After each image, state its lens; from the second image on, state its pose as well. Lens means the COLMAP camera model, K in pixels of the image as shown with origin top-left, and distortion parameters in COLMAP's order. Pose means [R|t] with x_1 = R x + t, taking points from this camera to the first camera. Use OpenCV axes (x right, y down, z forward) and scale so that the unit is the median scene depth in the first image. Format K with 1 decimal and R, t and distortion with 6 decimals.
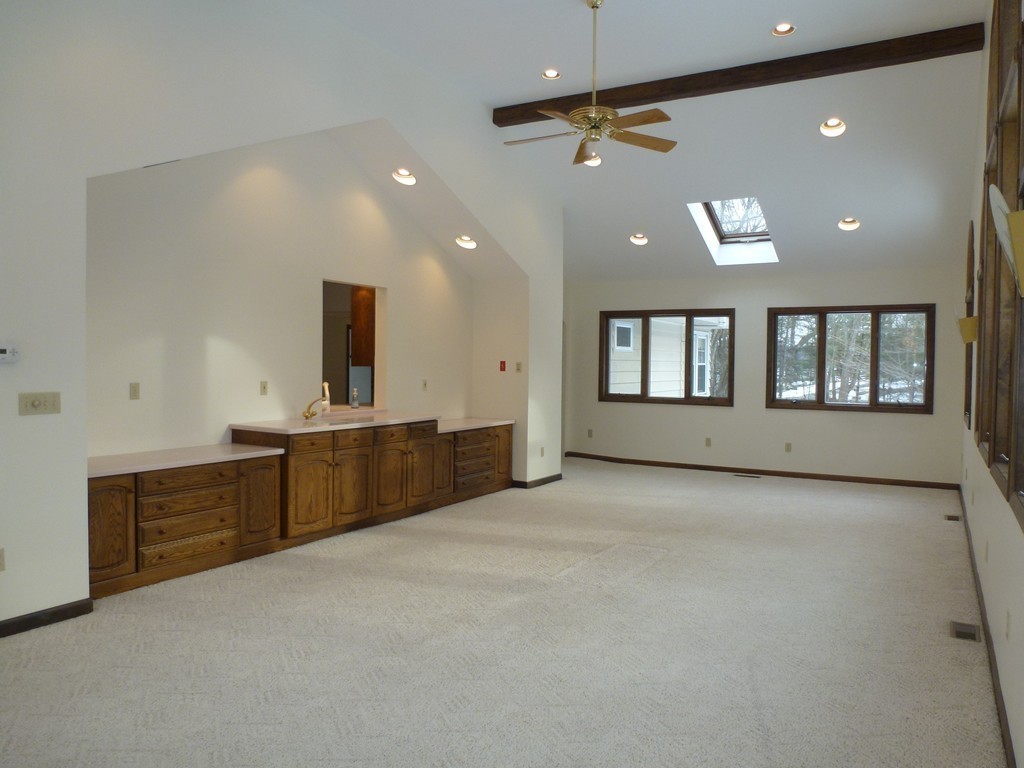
lens RADIAL K [[734.0, 0, 511.7], [0, 734.0, 385.6], [0, 0, 1]] dist [-0.049167, -0.005597]
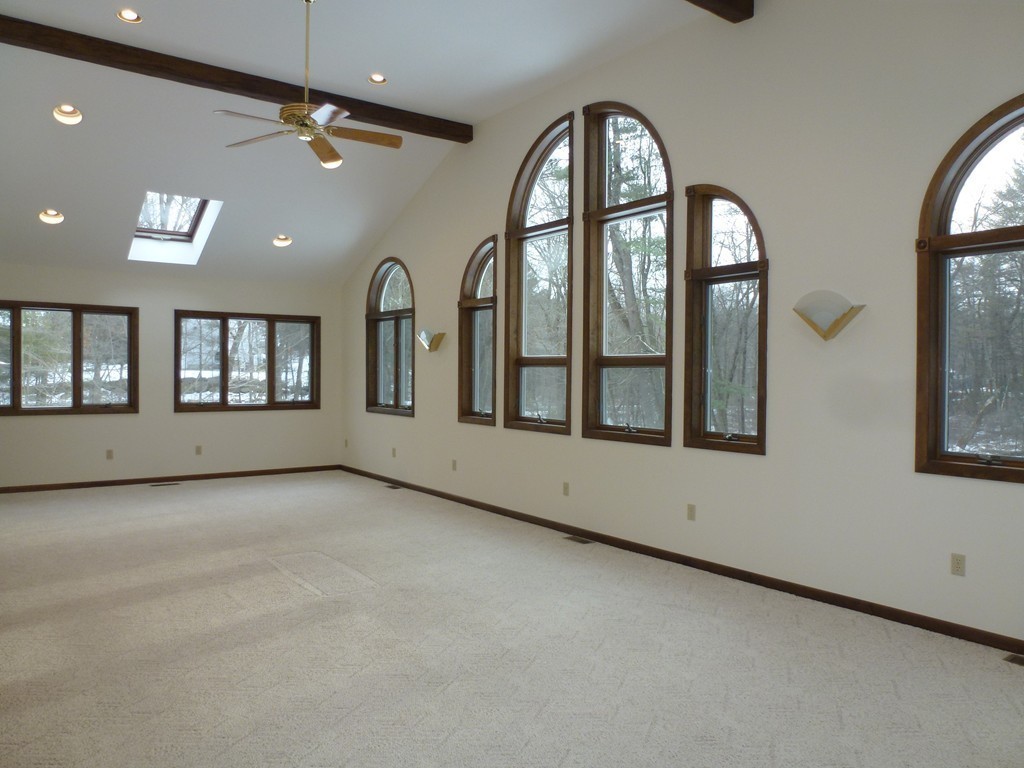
lens RADIAL K [[734.0, 0, 512.6], [0, 734.0, 383.1], [0, 0, 1]] dist [-0.049167, -0.005597]
pose [[0.391114, -0.022109, 0.920077, -0.400769], [0.025214, 0.999594, 0.013302, -0.010922], [-0.919997, 0.017997, 0.391513, 0.224698]]
